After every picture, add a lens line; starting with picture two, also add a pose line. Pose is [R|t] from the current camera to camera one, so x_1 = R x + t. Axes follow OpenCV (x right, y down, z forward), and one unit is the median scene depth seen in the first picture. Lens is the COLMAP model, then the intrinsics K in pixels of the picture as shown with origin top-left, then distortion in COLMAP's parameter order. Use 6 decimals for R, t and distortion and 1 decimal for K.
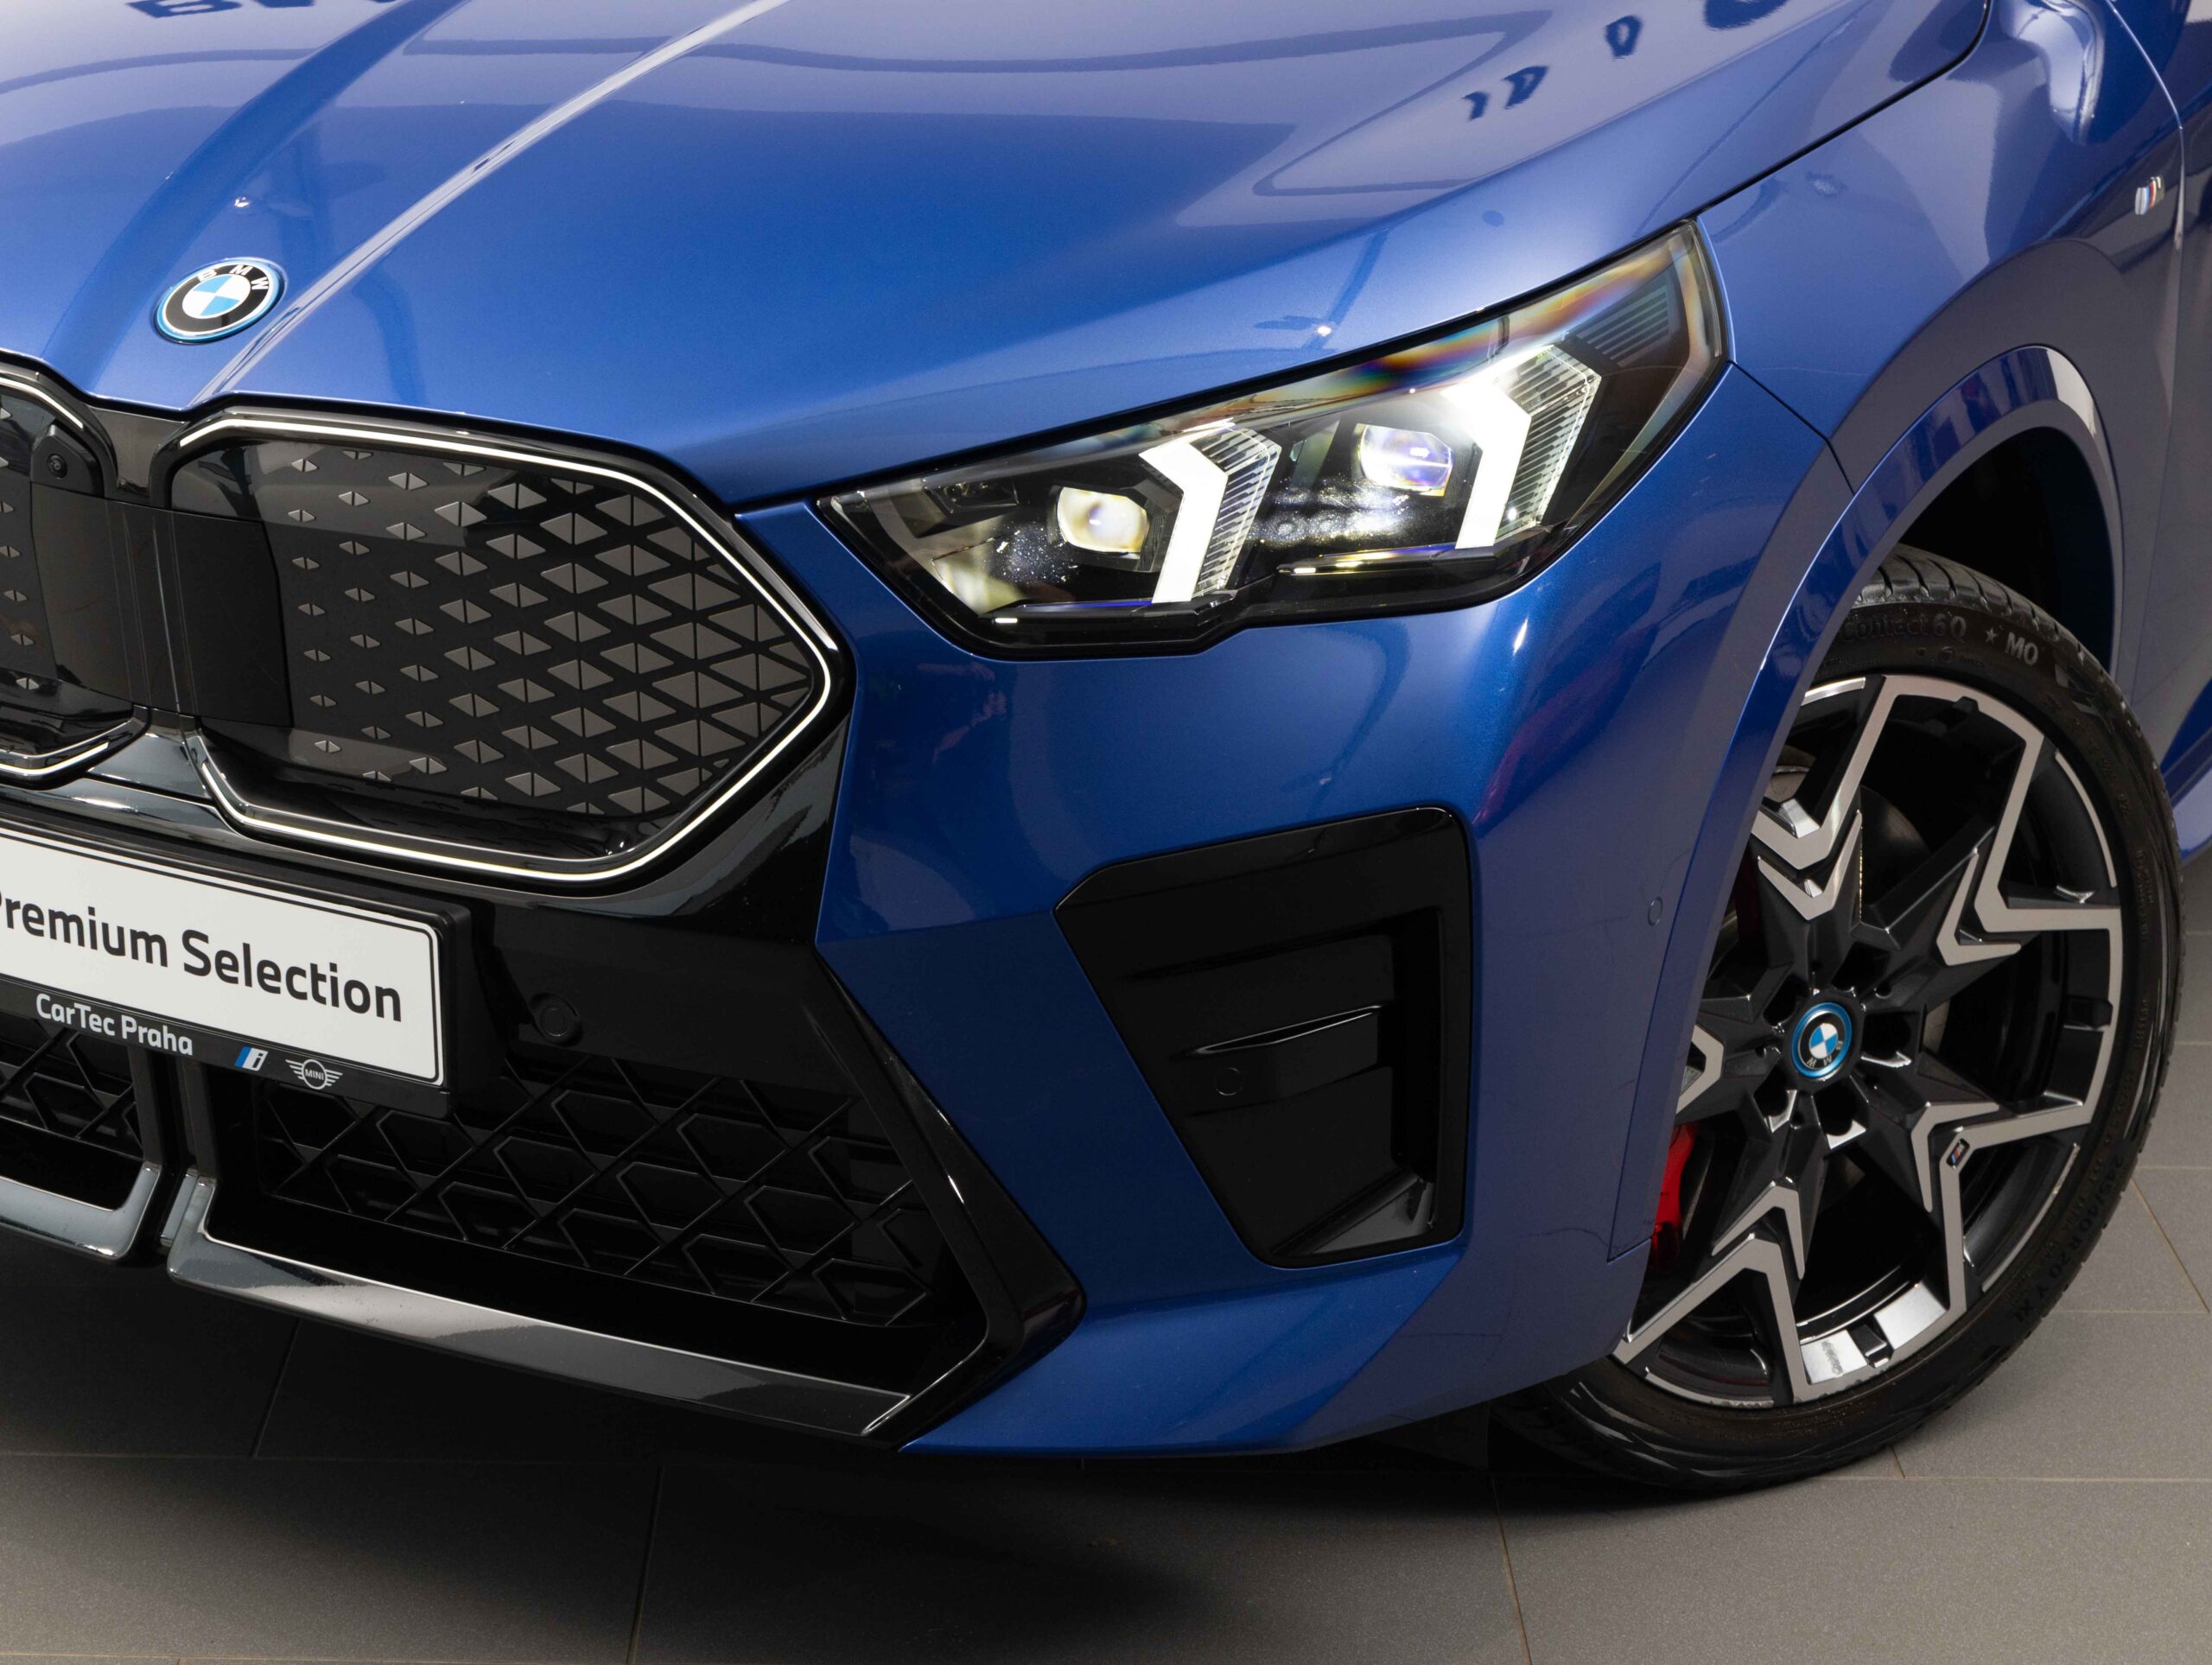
lens RADIAL K [[4446.5, 0, 1101.8], [0, 4446.5, 830.6], [0, 0, 1]] dist [0.029818, -0.717454]
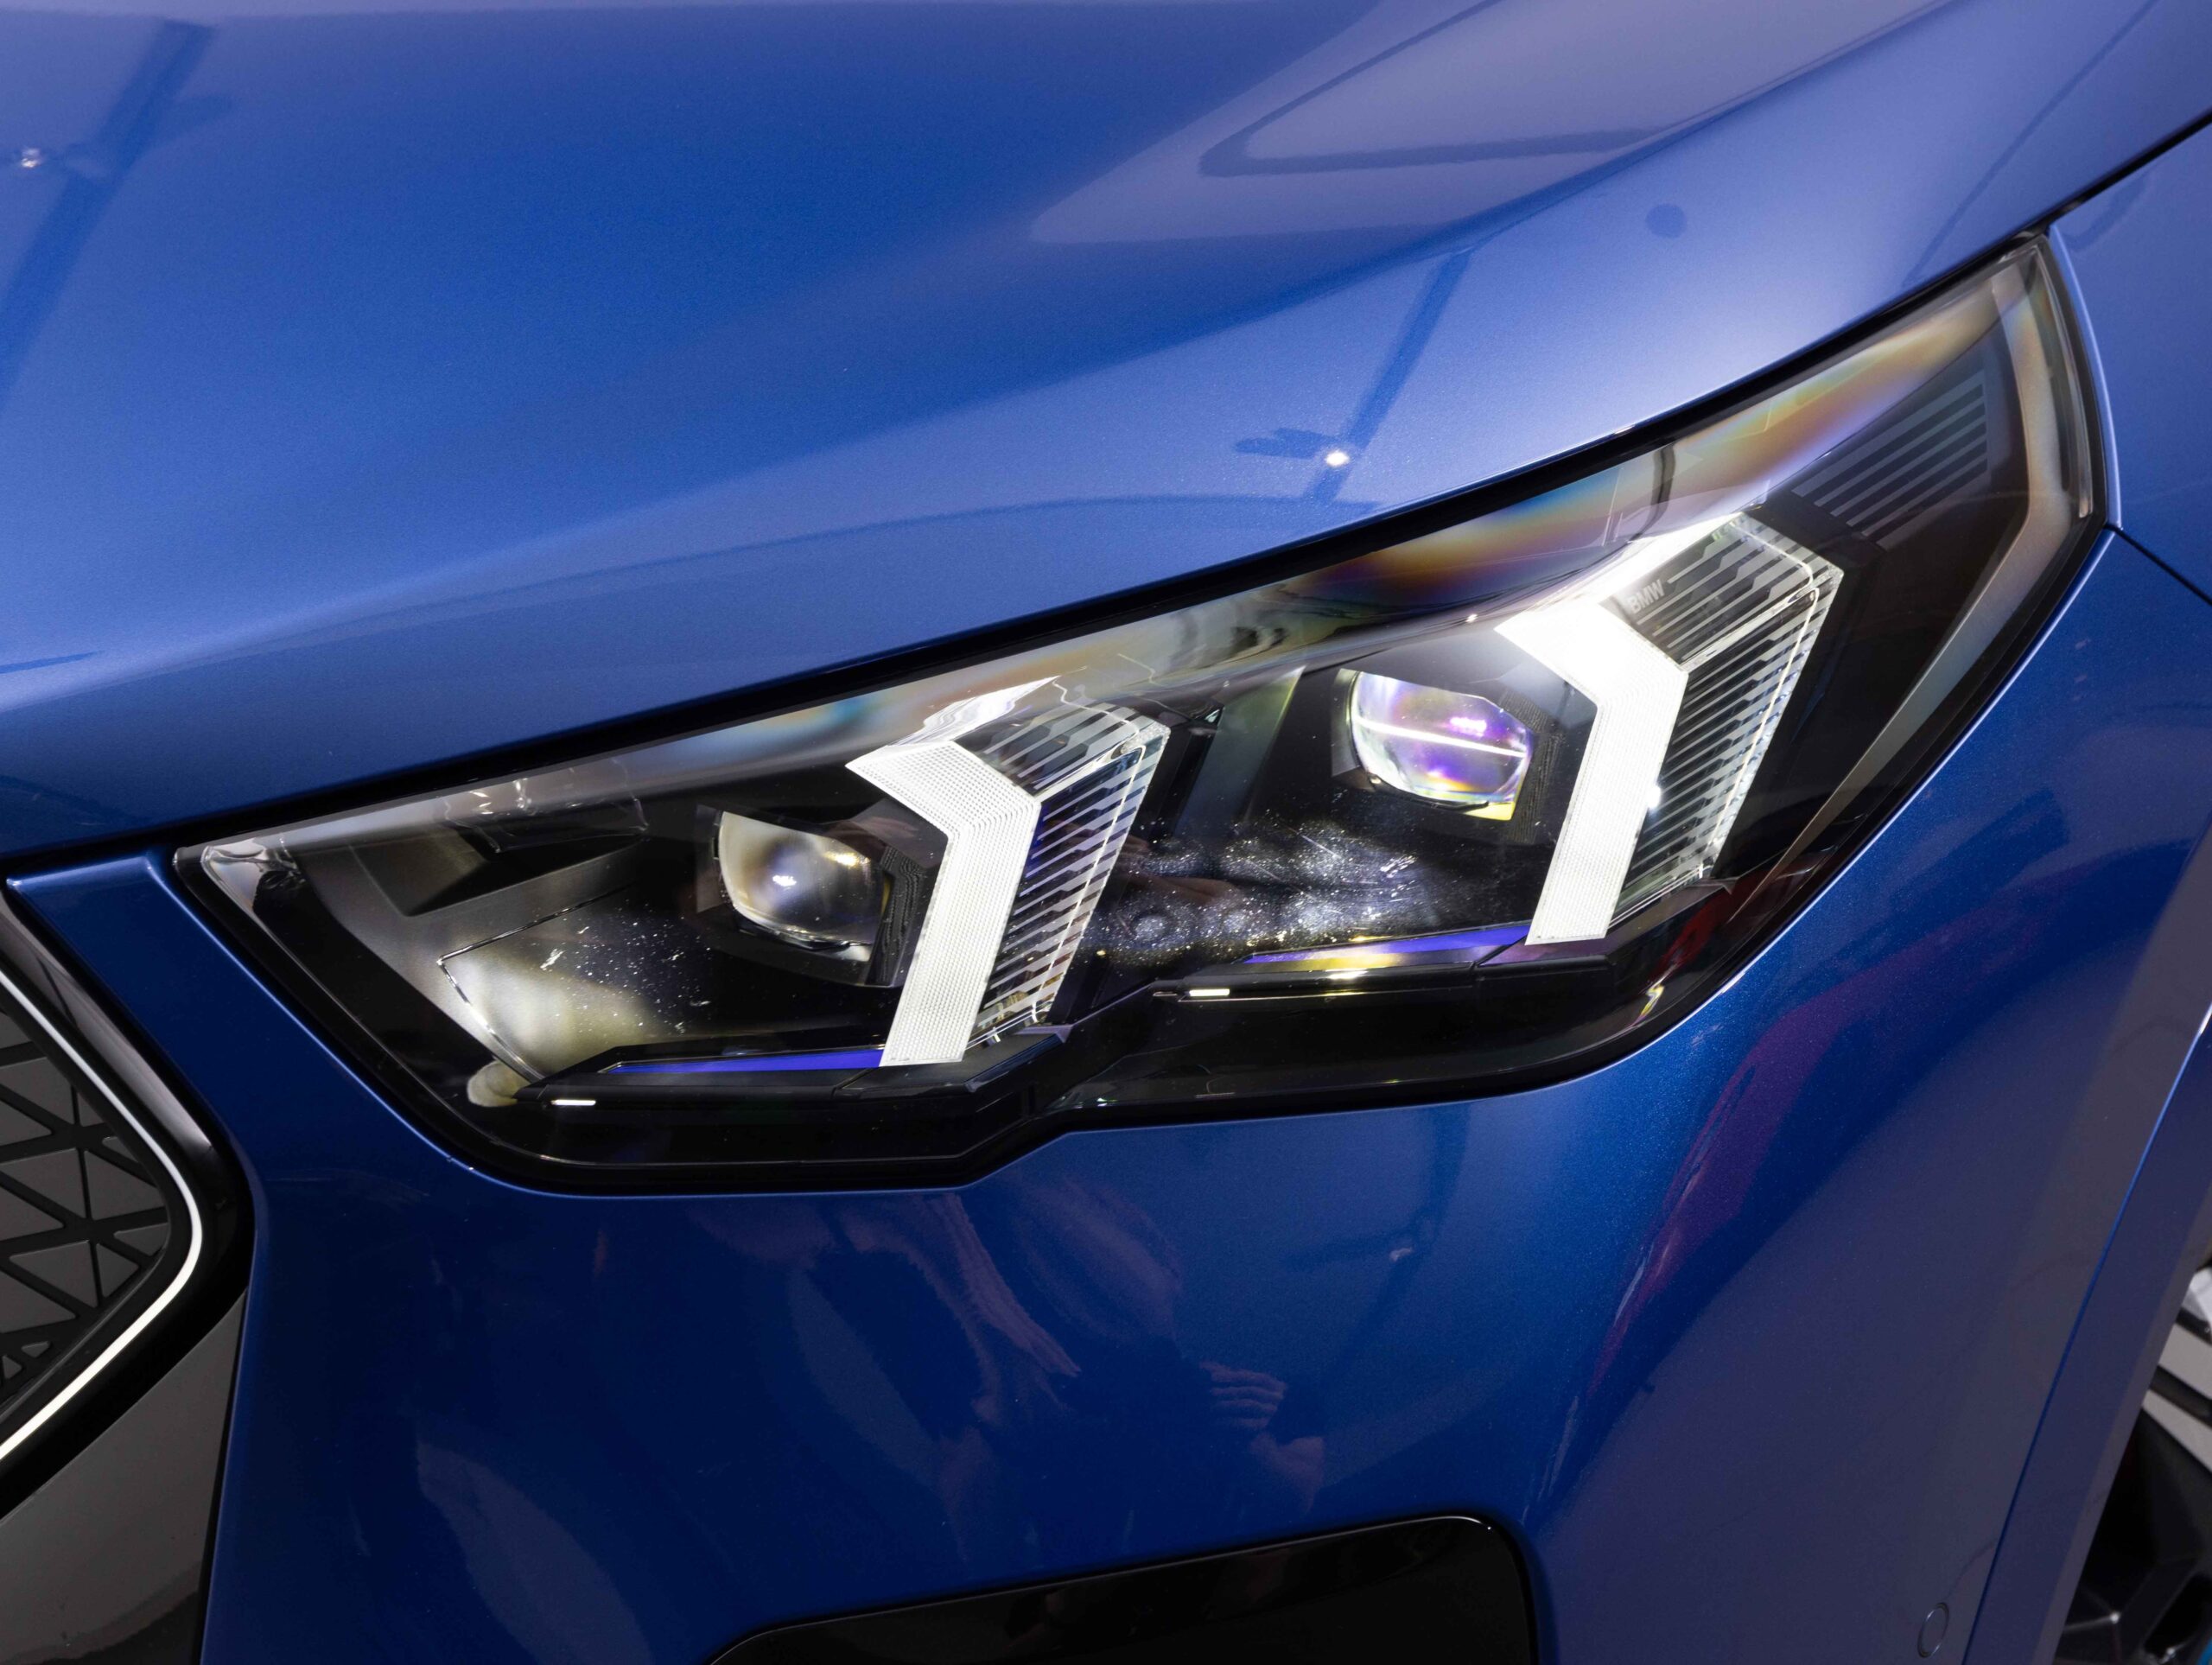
lens RADIAL K [[4446.5, 0, 1101.8], [0, 4446.5, 830.6], [0, 0, 1]] dist [0.029818, -0.717454]
pose [[0.996780, 0.017442, -0.078264, 0.071215], [-0.014052, 0.998948, 0.043660, -0.096237], [0.078943, -0.042419, 0.995976, 0.514740]]
